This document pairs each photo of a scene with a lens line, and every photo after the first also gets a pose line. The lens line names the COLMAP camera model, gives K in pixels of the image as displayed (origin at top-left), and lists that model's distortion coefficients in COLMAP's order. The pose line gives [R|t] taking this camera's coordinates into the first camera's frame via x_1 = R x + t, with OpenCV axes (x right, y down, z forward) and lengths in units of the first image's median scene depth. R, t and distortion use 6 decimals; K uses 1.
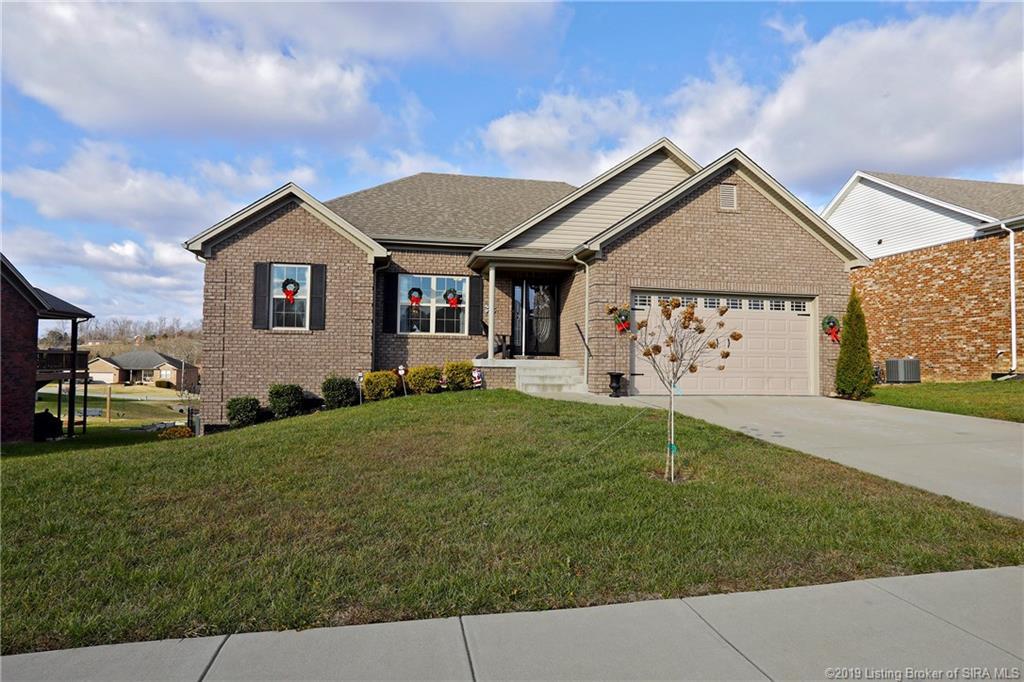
lens RADIAL K [[603.0, 0, 512.0], [0, 603.0, 341.0], [0, 0, 1]] dist [-0.032994, 0.001646]
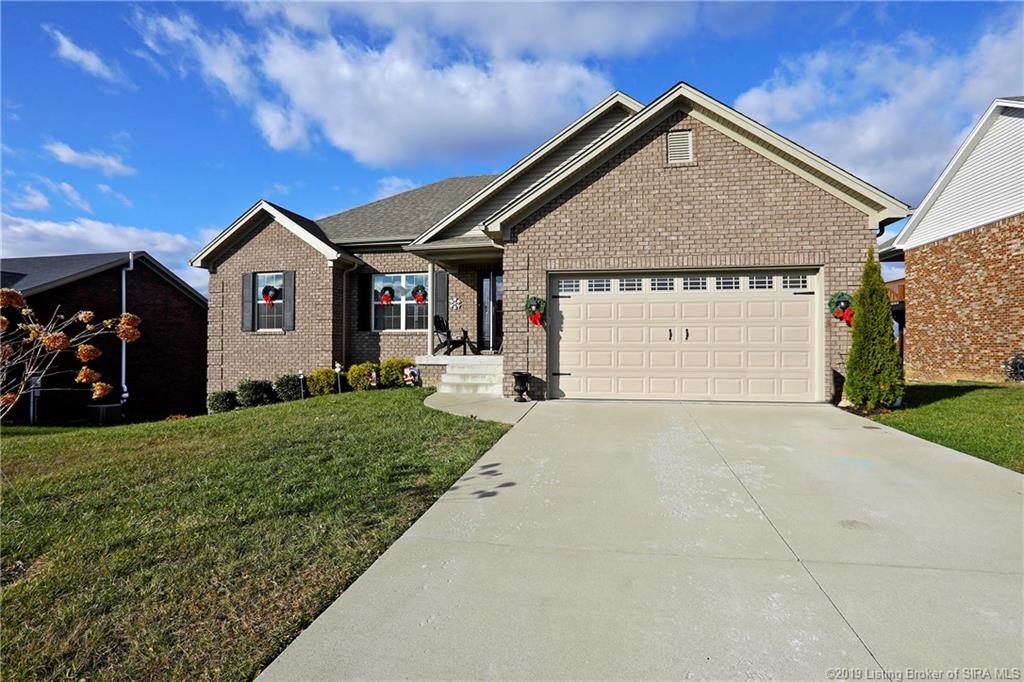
lens RADIAL K [[489.7, 0, 508.9], [0, 489.7, 343.4], [0, 0, 1]] dist [-0.068701, 0.033727]
pose [[0.925398, -0.014666, -0.378713, 0.373406], [0.024534, 0.999473, 0.021243, -0.003612], [0.378202, -0.028949, 0.925270, 0.316162]]
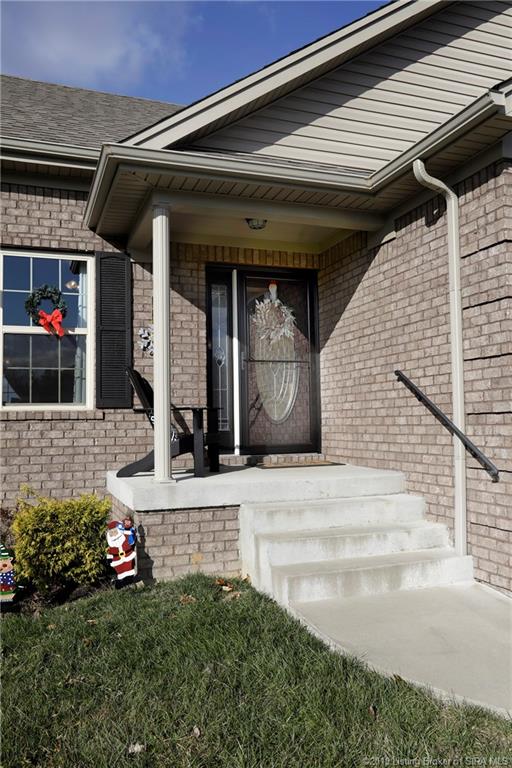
lens RADIAL K [[620.0, 0, 255.6], [0, 620.0, 389.3], [0, 0, 1]] dist [0.001823, 0.000921]
pose [[0.987371, -0.020802, 0.157053, -0.036728], [0.023604, 0.999593, -0.016002, -0.014036], [-0.156656, 0.019507, 0.987461, 0.641478]]
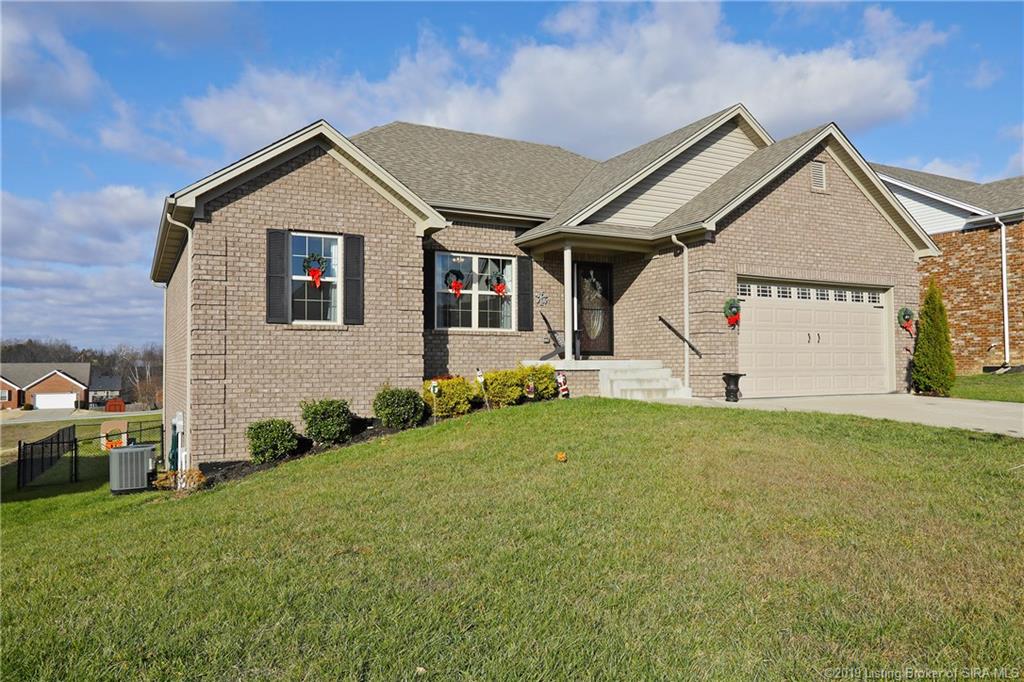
lens RADIAL K [[713.3, 0, 517.0], [0, 713.3, 337.2], [0, 0, 1]] dist [-0.003607, -0.001568]
pose [[0.955361, -0.007457, 0.295346, -0.376616], [0.007891, 0.999969, -0.000276, -0.001082], [-0.295335, 0.002595, 0.955390, 0.106207]]
